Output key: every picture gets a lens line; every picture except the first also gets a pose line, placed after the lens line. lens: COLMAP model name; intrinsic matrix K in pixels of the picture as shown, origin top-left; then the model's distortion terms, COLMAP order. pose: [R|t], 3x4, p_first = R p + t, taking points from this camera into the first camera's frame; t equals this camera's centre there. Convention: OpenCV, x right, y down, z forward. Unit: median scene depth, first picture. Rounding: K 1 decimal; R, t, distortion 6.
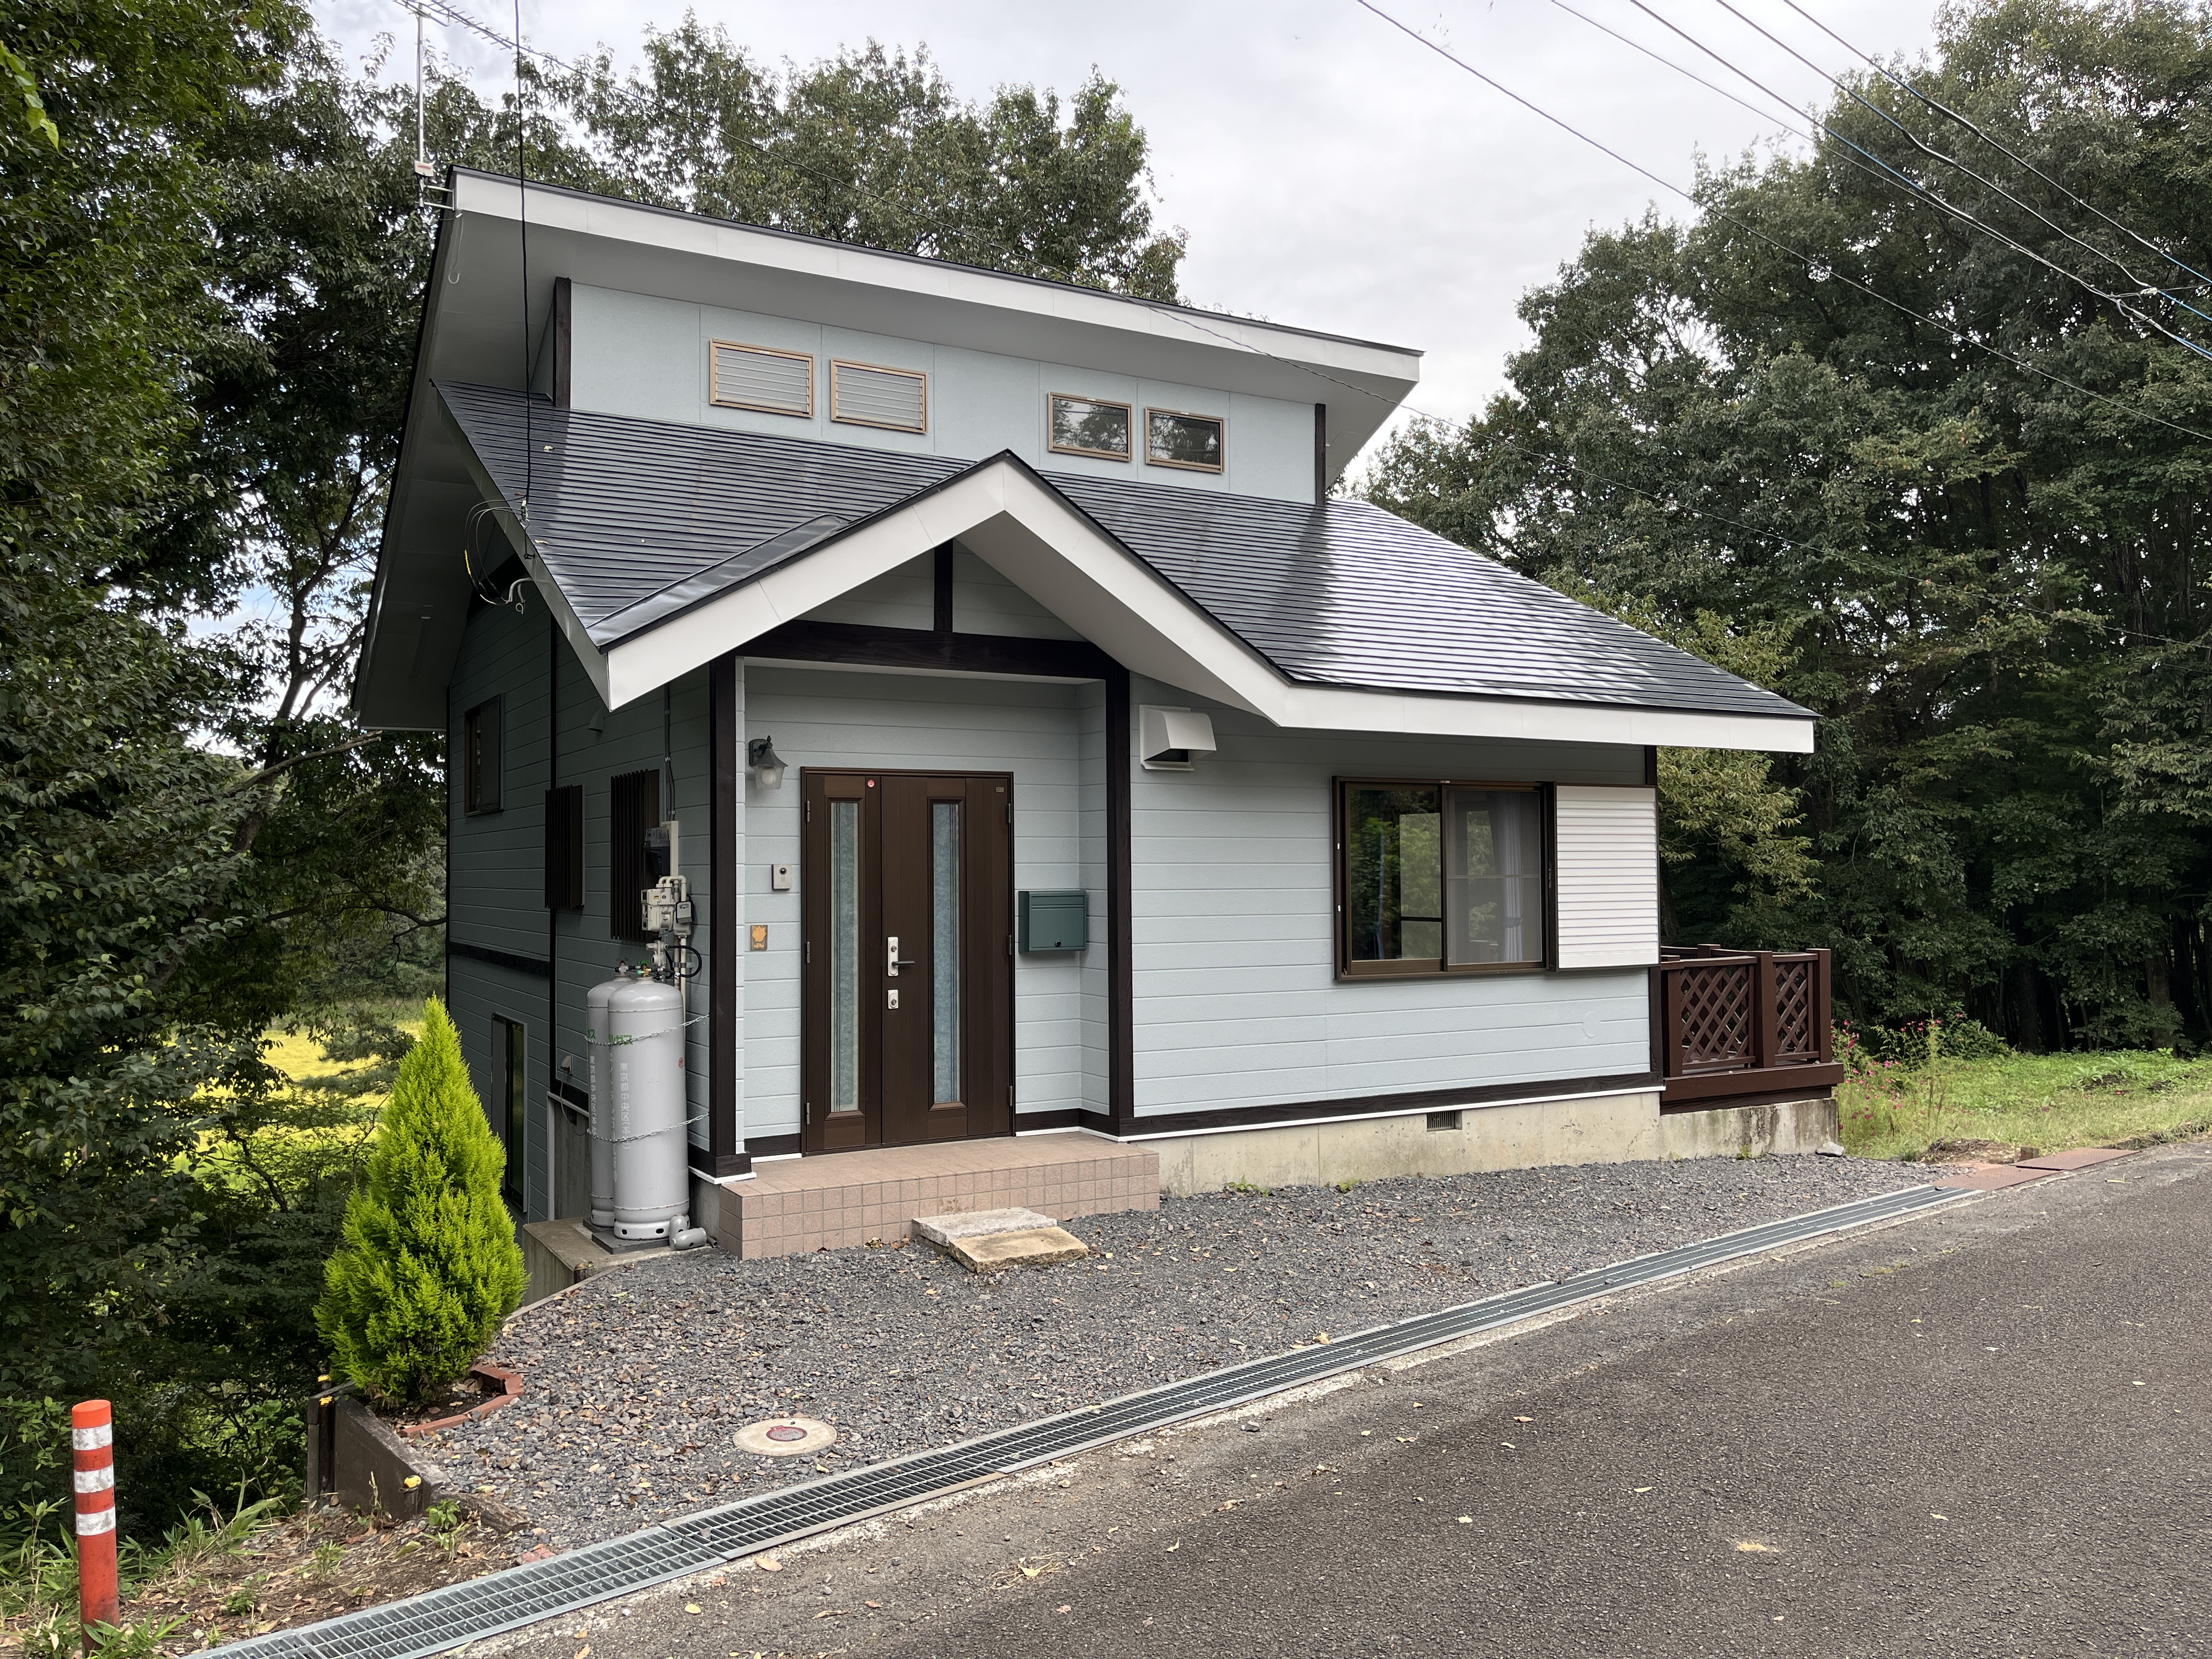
lens RADIAL K [[1688.7, 0, 1106.0], [0, 1688.7, 829.5], [0, 0, 1]] dist [0.016319, 0.003370]
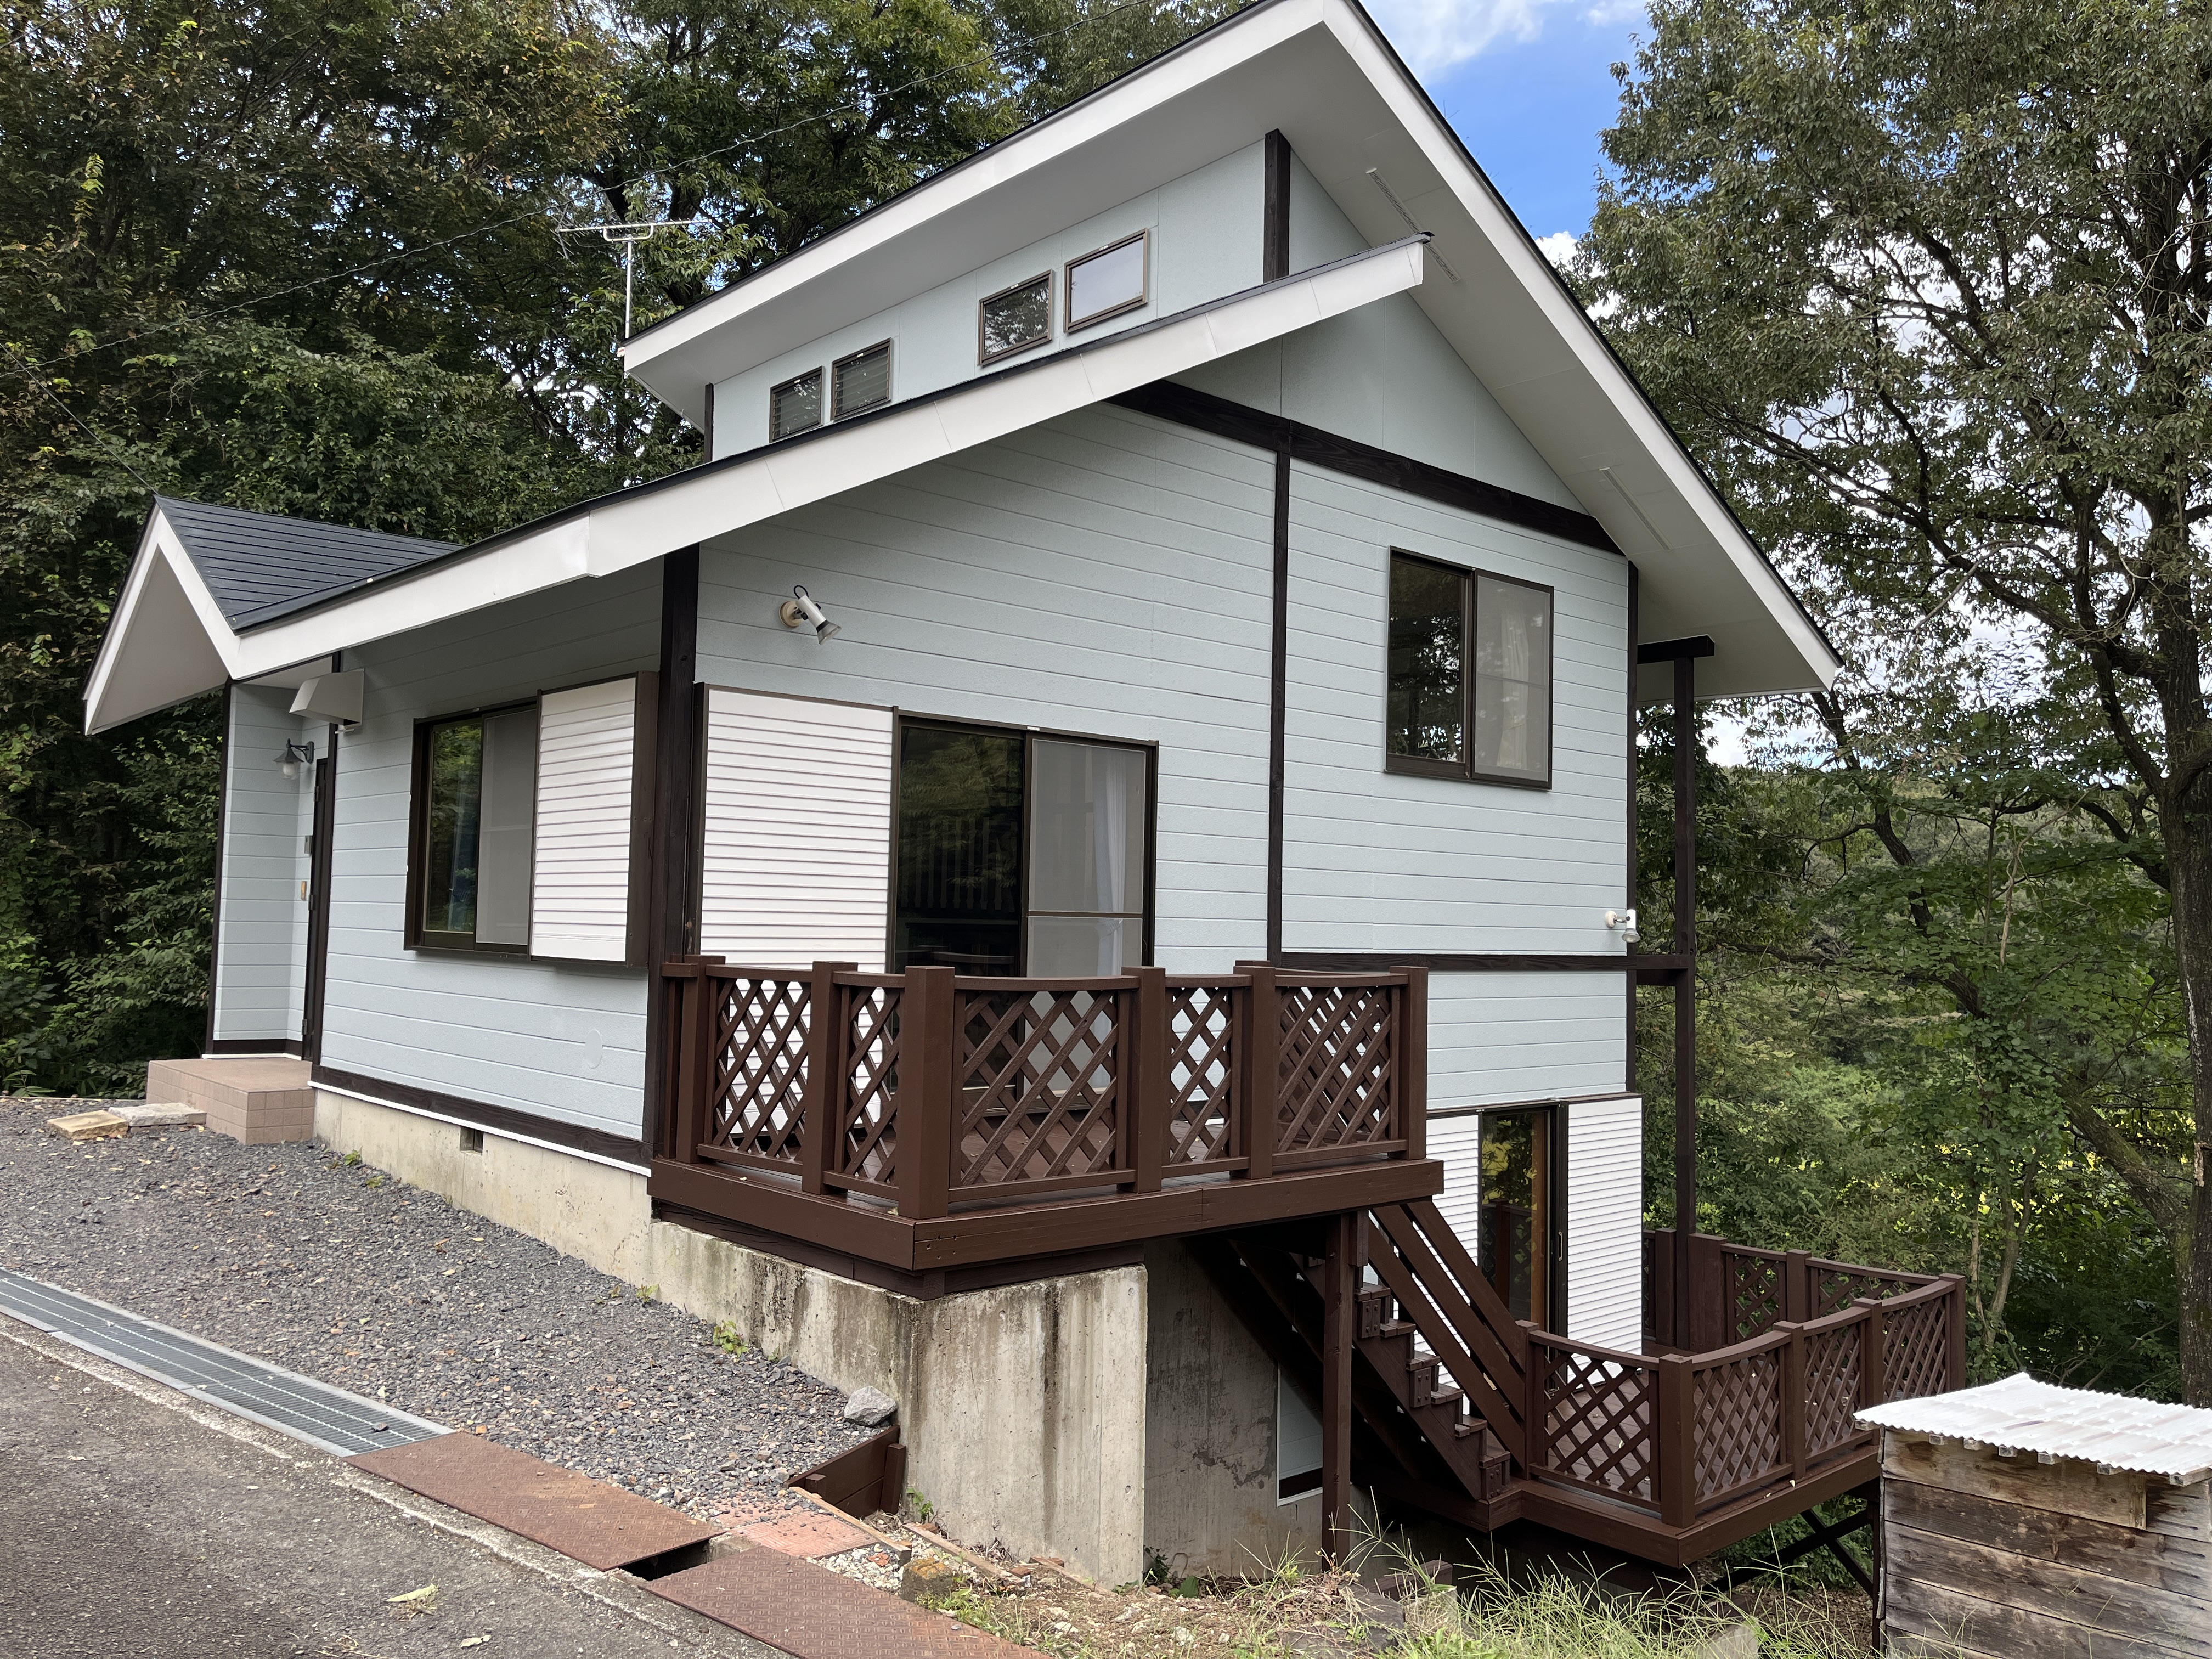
lens RADIAL K [[1675.8, 0, 1073.2], [0, 1675.8, 822.6], [0, 0, 1]] dist [0.003447, -0.003277]
pose [[0.207323, -0.046794, -0.977153, 1.068607], [0.000725, 0.998862, -0.047680, 0.064594], [0.978272, 0.009177, 0.207121, 1.154862]]
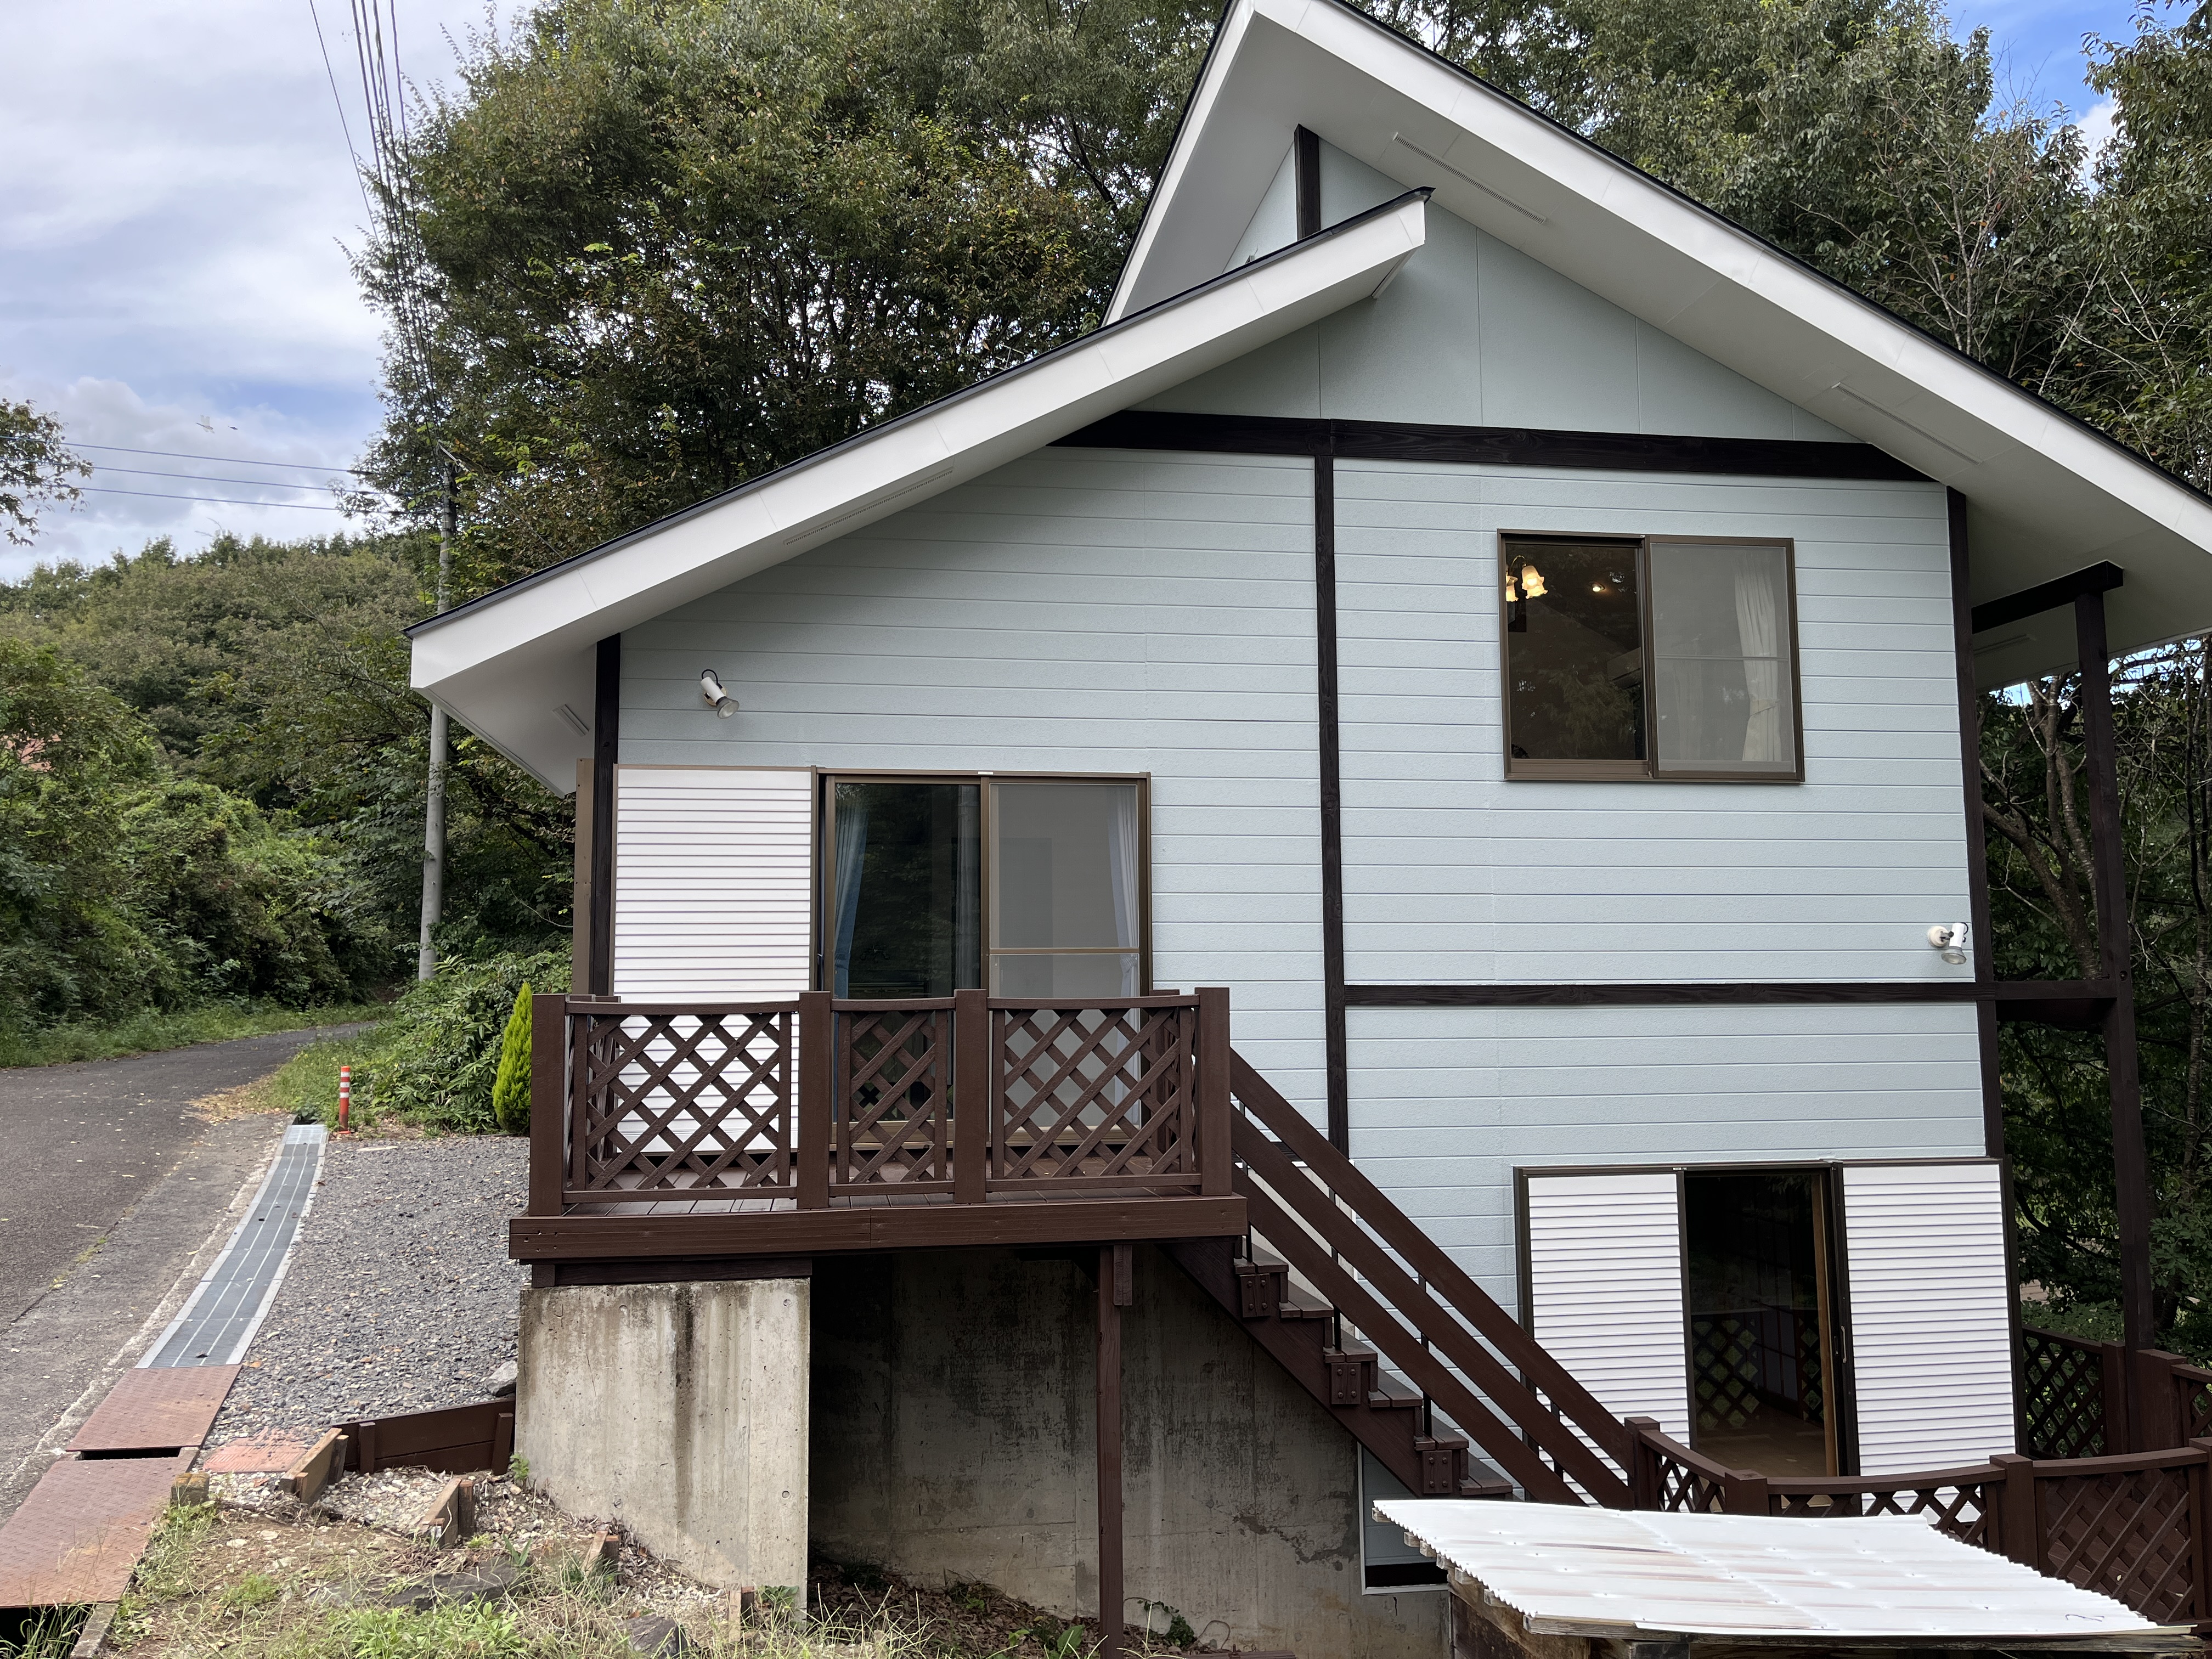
lens RADIAL K [[1688.7, 0, 1106.0], [0, 1688.7, 829.5], [0, 0, 1]] dist [0.016319, 0.003370]
pose [[-0.346626, -0.081468, -0.934459, 1.041772], [0.033013, 0.994544, -0.098953, 0.096829], [0.937422, -0.065149, -0.342045, 1.687942]]
